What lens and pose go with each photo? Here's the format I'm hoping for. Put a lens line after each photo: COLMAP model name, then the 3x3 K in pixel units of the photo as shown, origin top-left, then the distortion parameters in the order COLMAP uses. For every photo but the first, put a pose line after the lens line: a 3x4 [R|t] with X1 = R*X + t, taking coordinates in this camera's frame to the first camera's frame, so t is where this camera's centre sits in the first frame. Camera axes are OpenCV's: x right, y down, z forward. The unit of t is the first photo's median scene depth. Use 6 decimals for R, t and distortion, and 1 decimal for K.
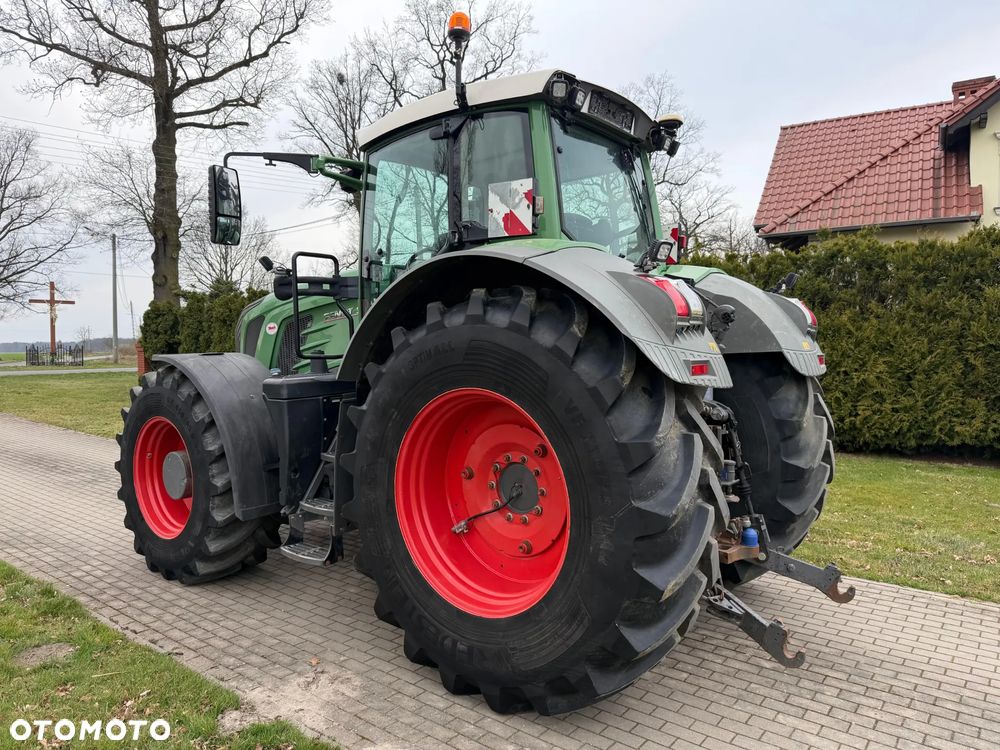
lens RADIAL K [[711.7, 0, 503.9], [0, 711.7, 366.9], [0, 0, 1]] dist [0.003004, -0.007072]
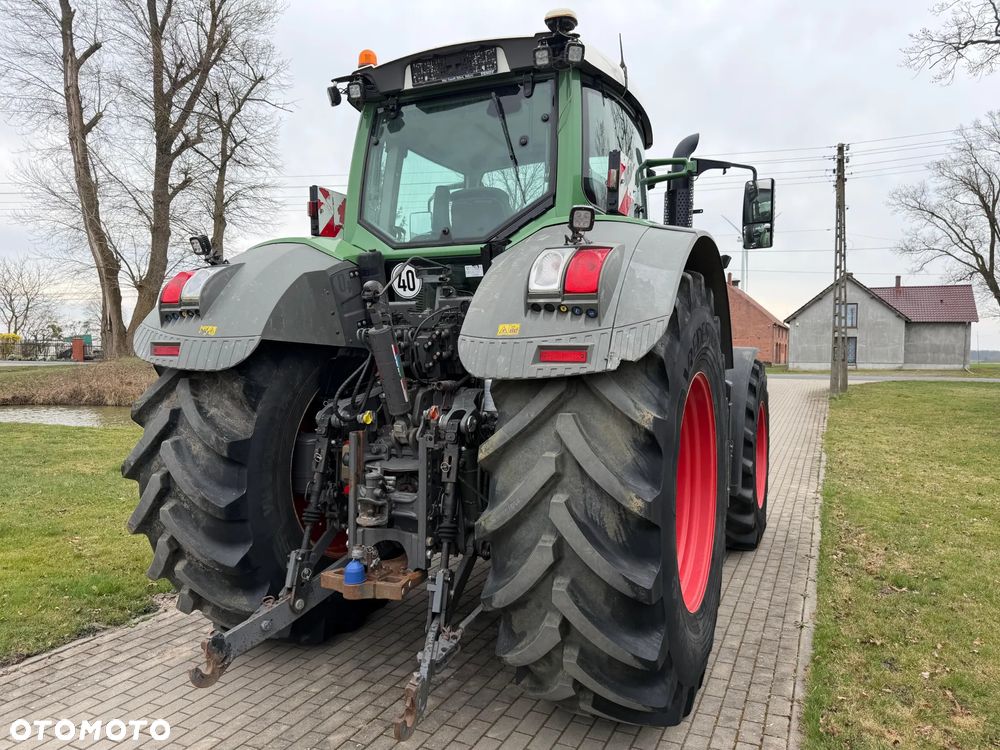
lens RADIAL K [[711.7, 0, 503.9], [0, 711.7, 366.9], [0, 0, 1]] dist [0.003004, -0.007072]
pose [[0.226675, 0.027030, -0.973595, 0.881079], [-0.040722, 0.999004, 0.018254, -0.006584], [0.973119, 0.035509, 0.227550, 0.750644]]
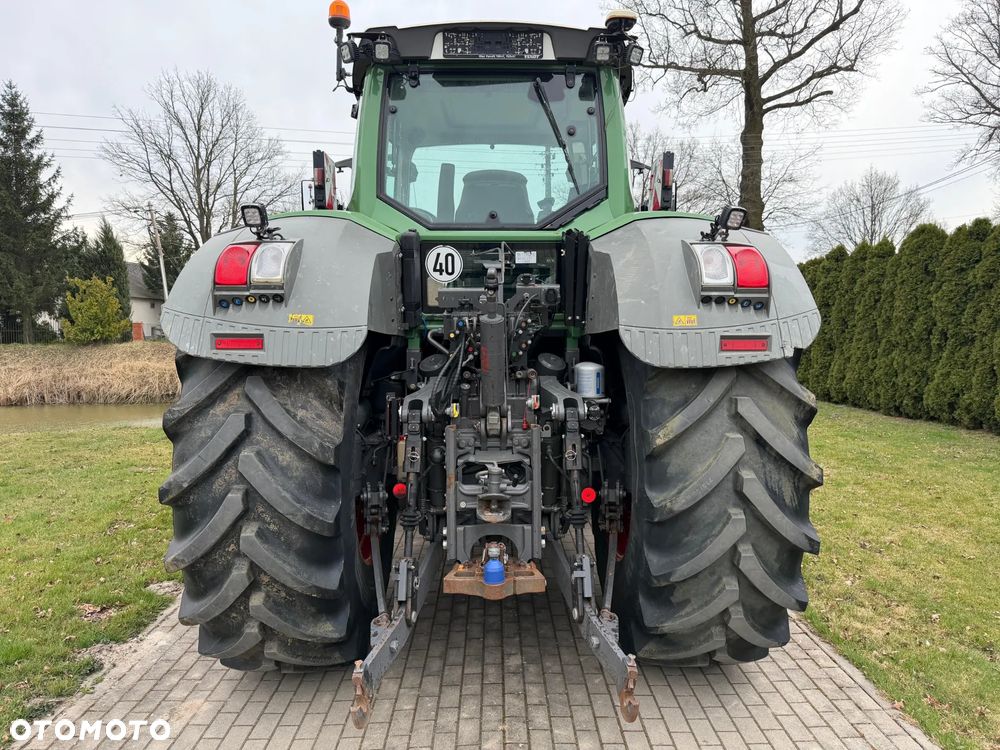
lens RADIAL K [[714.2, 0, 504.3], [0, 714.2, 363.1], [0, 0, 1]] dist [0.001030, -0.001326]
pose [[0.627471, 0.043392, -0.777430, 0.717561], [-0.028327, 0.999057, 0.032899, -0.005794], [0.778124, 0.001379, 0.628109, 0.409424]]
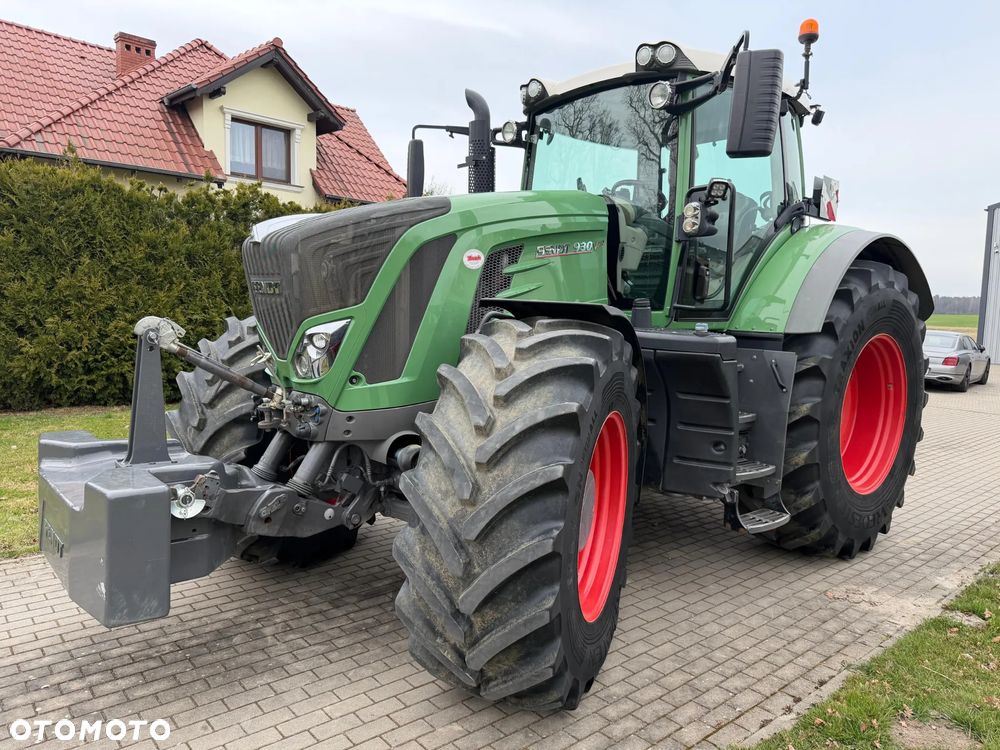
lens RADIAL K [[707.6, 0, 501.7], [0, 707.6, 372.5], [0, 0, 1]] dist [0.011208, -0.017239]
pose [[0.191173, -0.084261, 0.977933, -1.047509], [0.001086, 0.996326, 0.085633, -0.010182], [-0.981556, -0.015308, 0.190562, 0.982974]]
